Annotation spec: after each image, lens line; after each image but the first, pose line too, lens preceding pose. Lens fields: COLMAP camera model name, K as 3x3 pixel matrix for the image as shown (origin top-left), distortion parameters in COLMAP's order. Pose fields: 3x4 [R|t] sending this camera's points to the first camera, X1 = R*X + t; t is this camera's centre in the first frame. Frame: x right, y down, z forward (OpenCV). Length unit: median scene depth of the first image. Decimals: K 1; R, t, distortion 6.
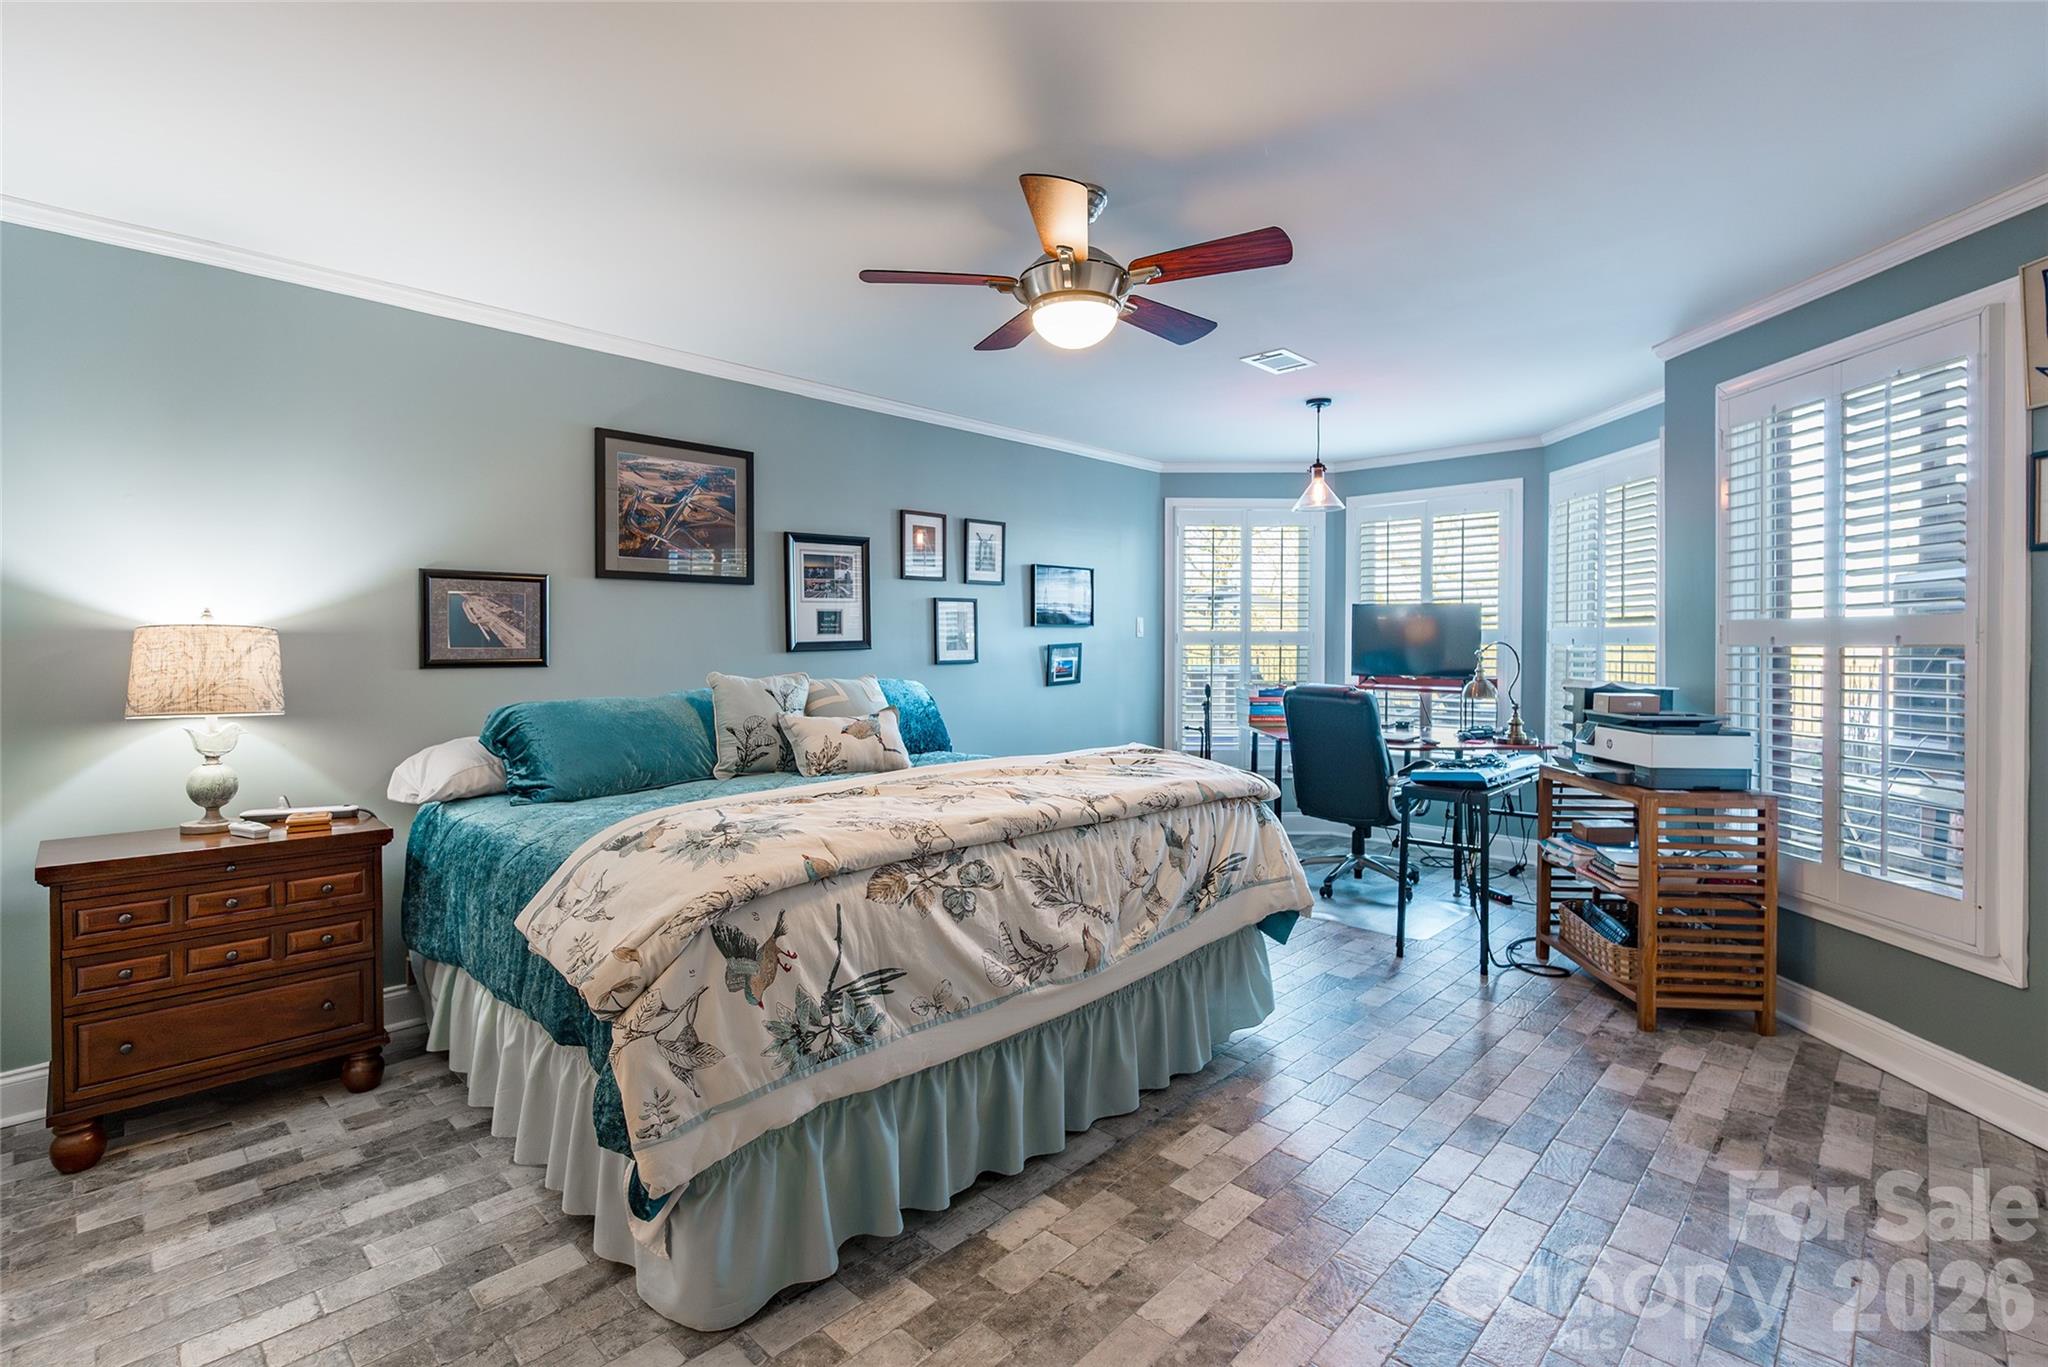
lens RADIAL K [[967.4, 0, 1022.3], [0, 967.4, 646.5], [0, 0, 1]] dist [-0.001176, 0.009268]
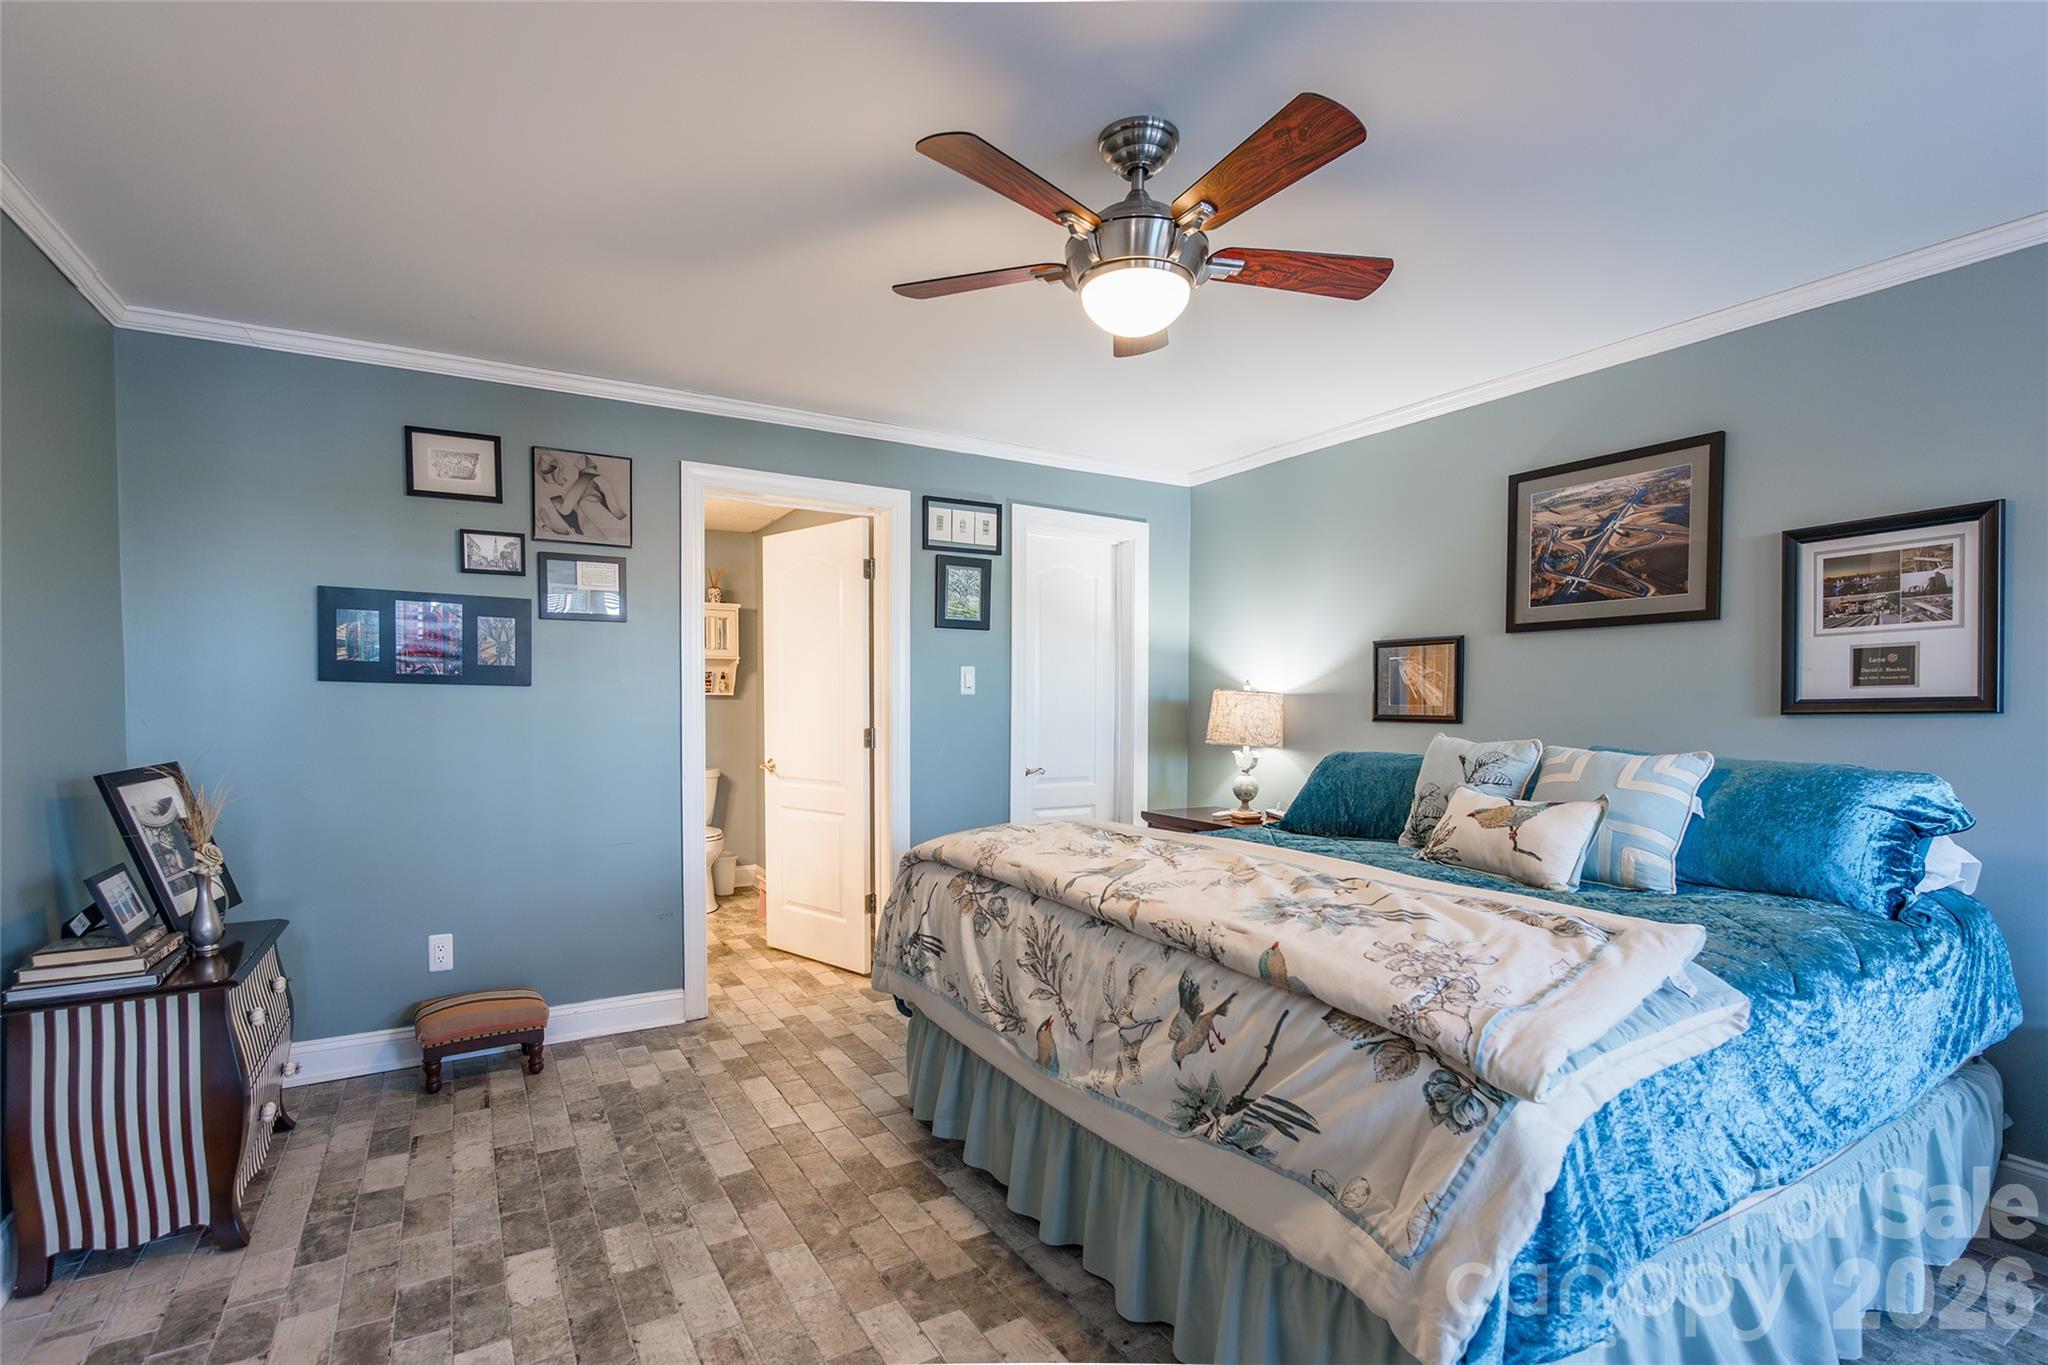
lens RADIAL K [[957.0, 0, 1027.9], [0, 957.0, 707.9], [0, 0, 1]] dist [-0.001668, -0.000126]
pose [[-0.266952, 0.008962, -0.963668, 0.587593], [-0.004078, 0.999937, 0.010429, -0.004496], [0.963701, 0.006714, -0.266898, 0.774474]]
